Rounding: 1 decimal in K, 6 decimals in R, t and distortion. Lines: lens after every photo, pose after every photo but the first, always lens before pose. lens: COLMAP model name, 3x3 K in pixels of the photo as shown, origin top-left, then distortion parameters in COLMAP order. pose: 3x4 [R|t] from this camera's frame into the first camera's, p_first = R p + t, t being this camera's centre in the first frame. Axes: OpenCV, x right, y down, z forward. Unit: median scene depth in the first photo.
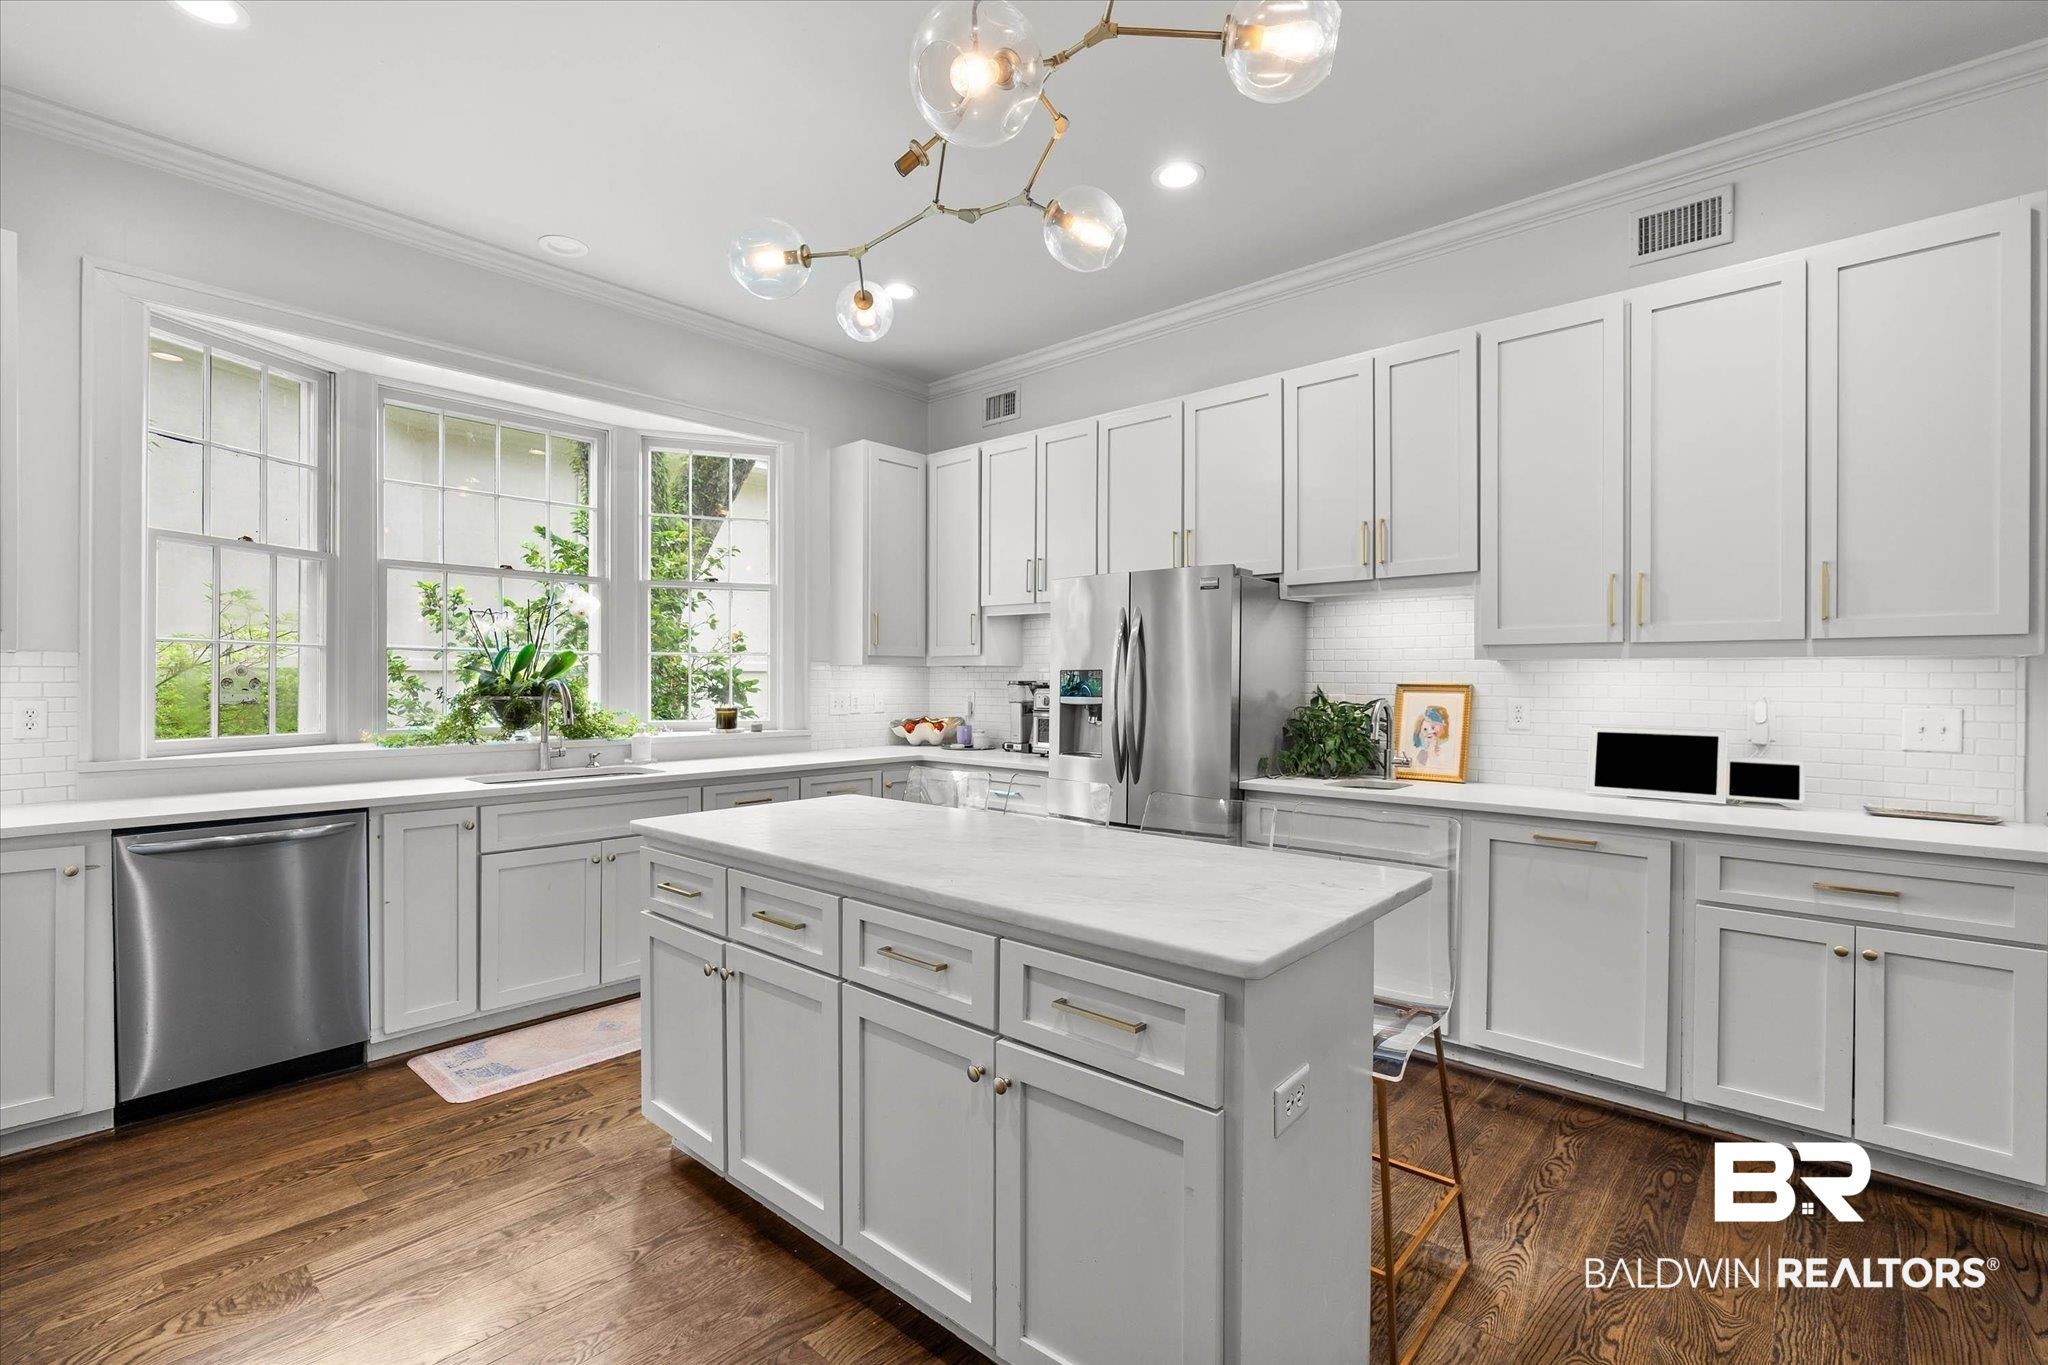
lens RADIAL K [[924.0, 0, 1024.0], [0, 924.0, 682.5], [0, 0, 1]] dist [-0.001772, 0.000289]
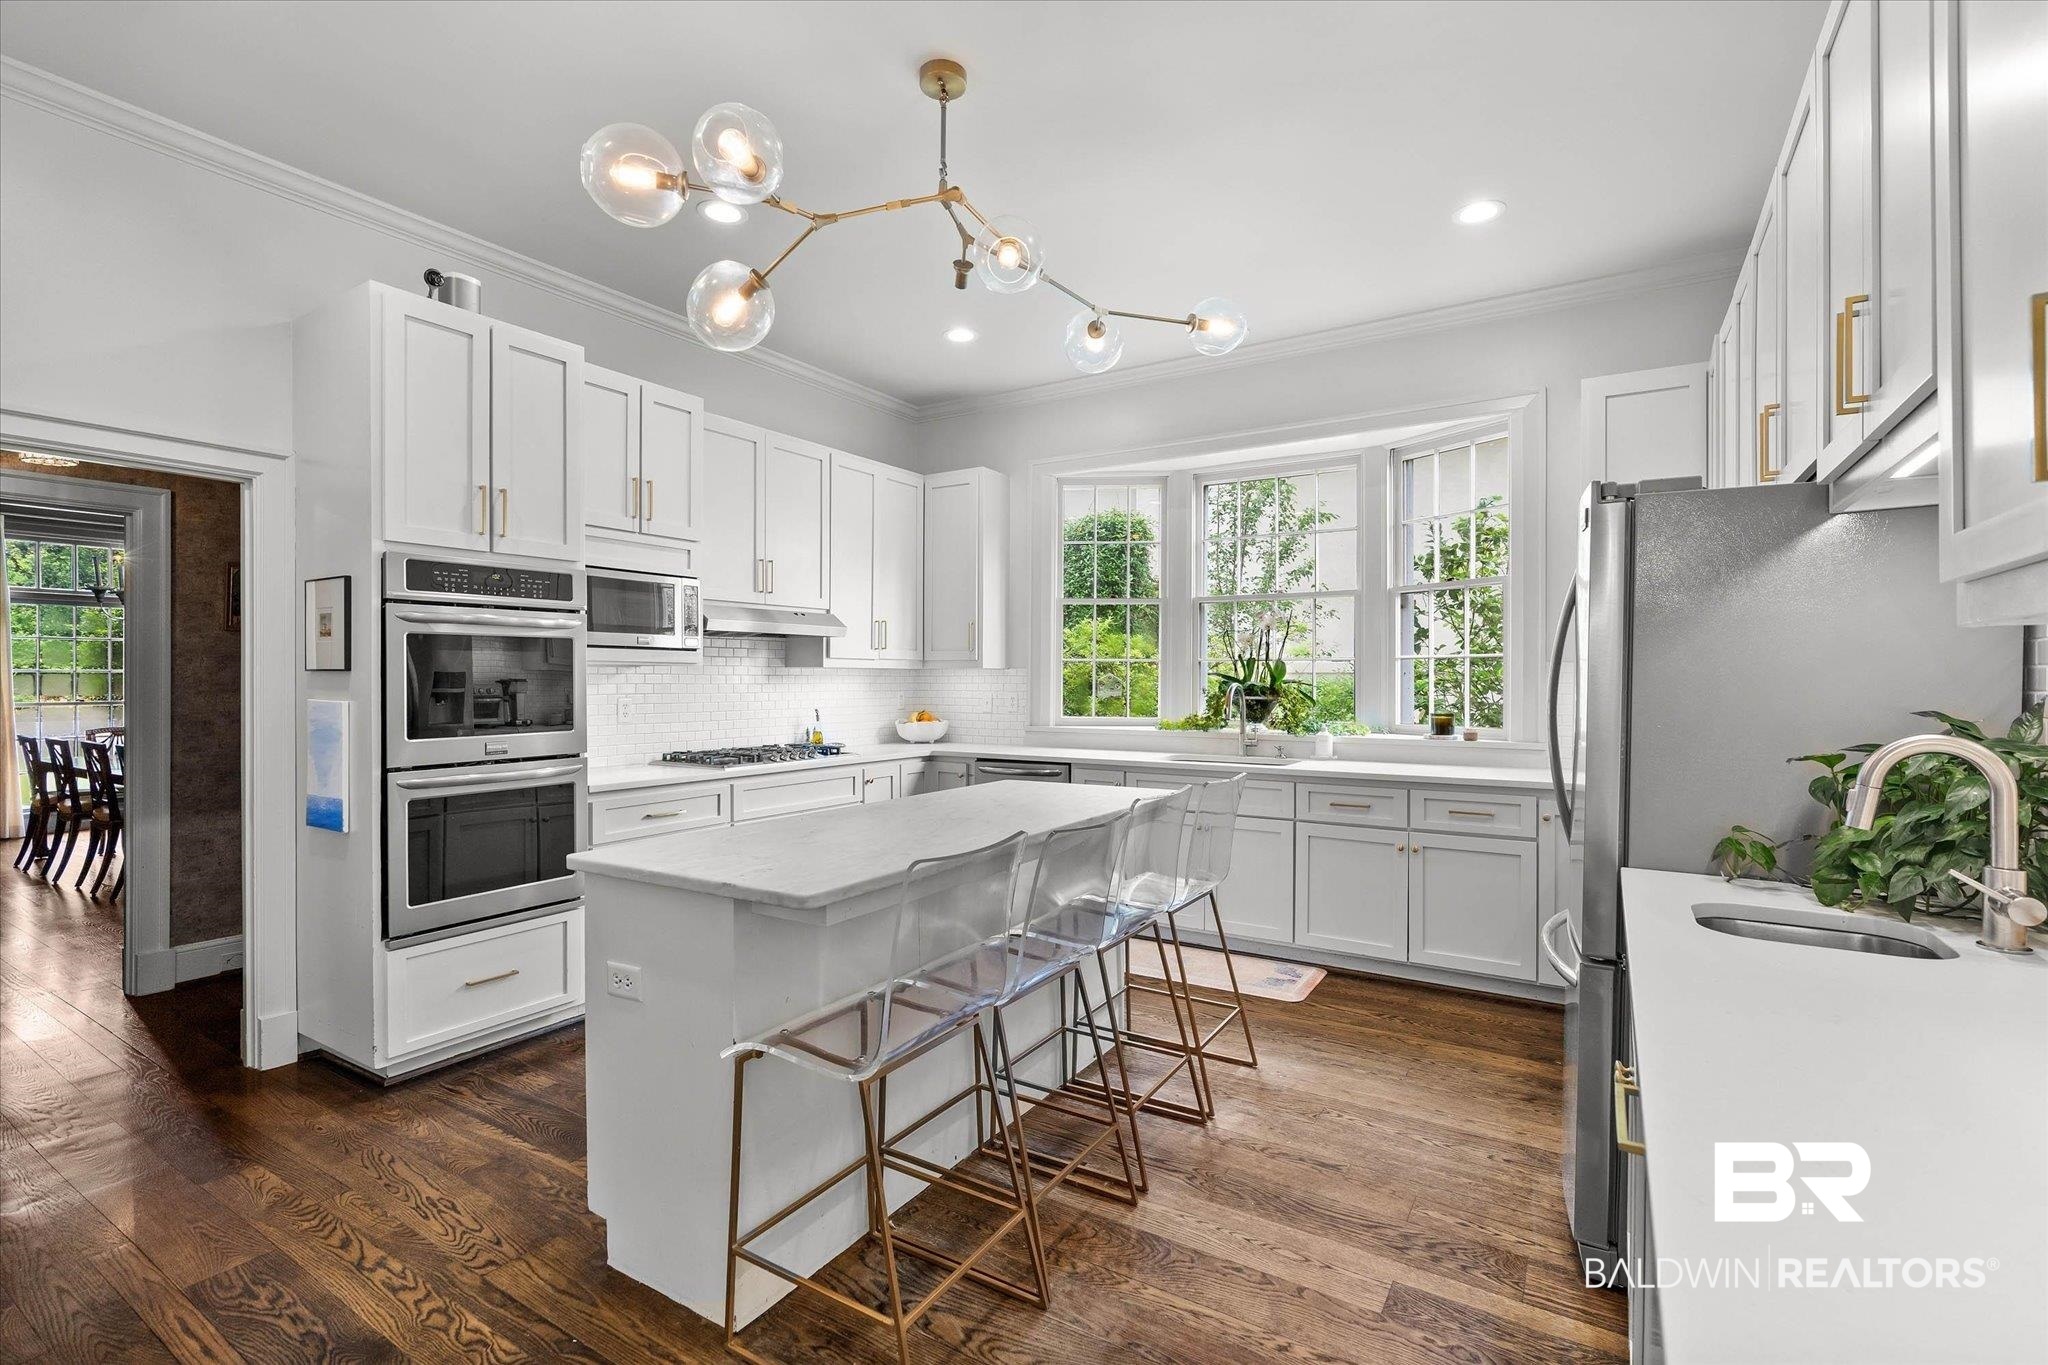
lens RADIAL K [[924.0, 0, 1024.0], [0, 924.0, 682.5], [0, 0, 1]] dist [-0.001772, 0.000289]
pose [[0.164724, 0.000938, -0.986339, 0.702863], [-0.004670, 0.999989, 0.000171, -0.002517], [0.986329, 0.004578, 0.164727, 0.544893]]
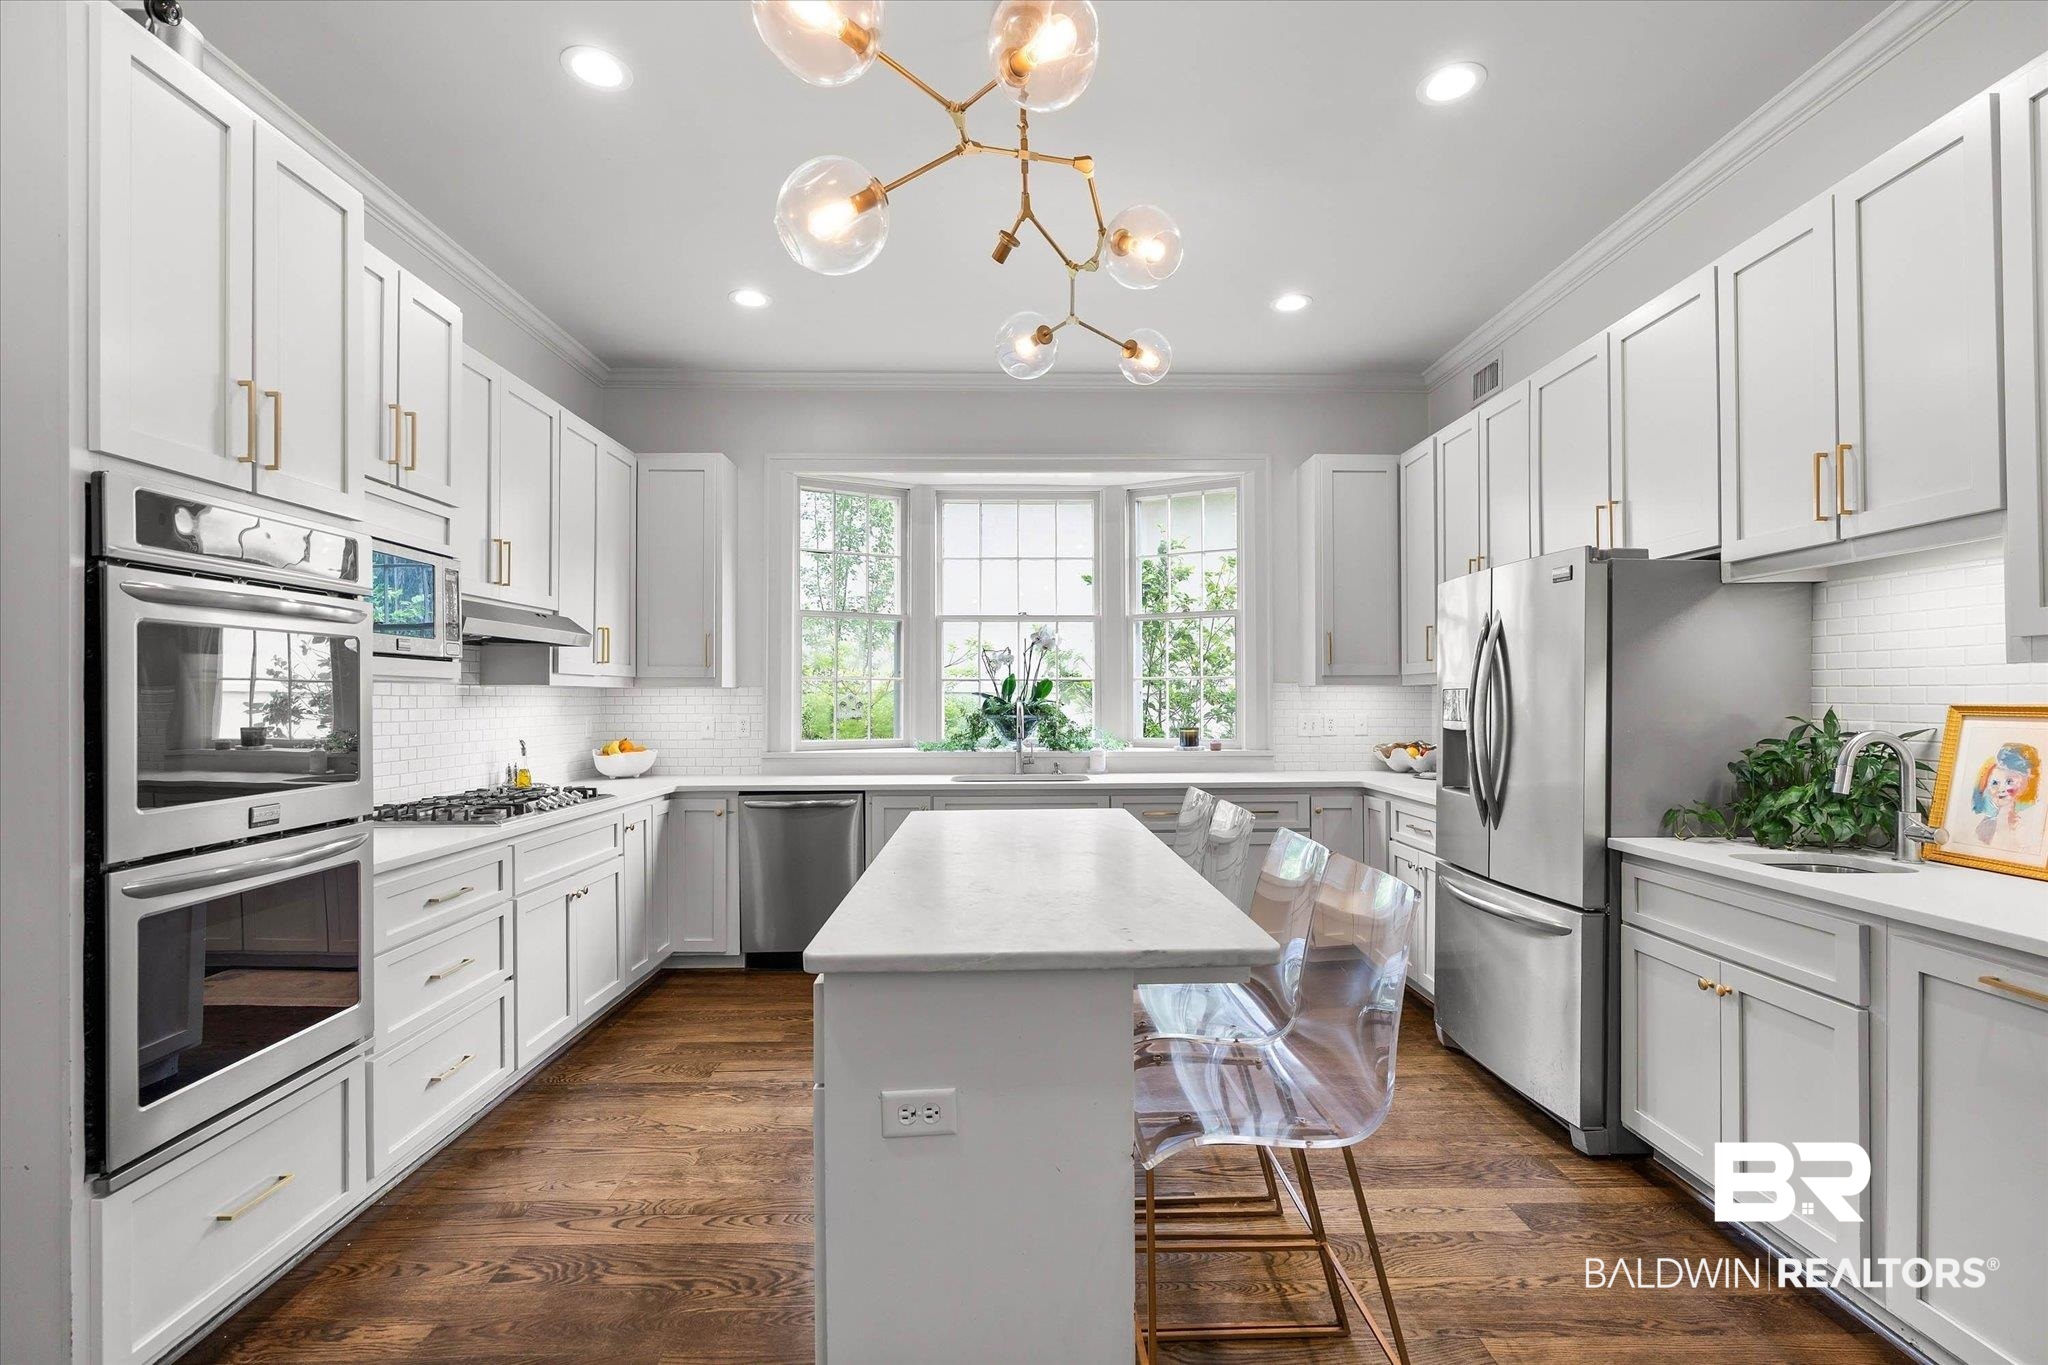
lens RADIAL K [[930.4, 0, 1021.2], [0, 930.4, 689.2], [0, 0, 1]] dist [-0.006312, -0.000020]
pose [[0.681394, -0.012585, -0.731808, 0.443328], [0.002592, 0.999887, -0.014782, -0.001841], [0.731912, 0.008175, 0.681350, 0.146312]]
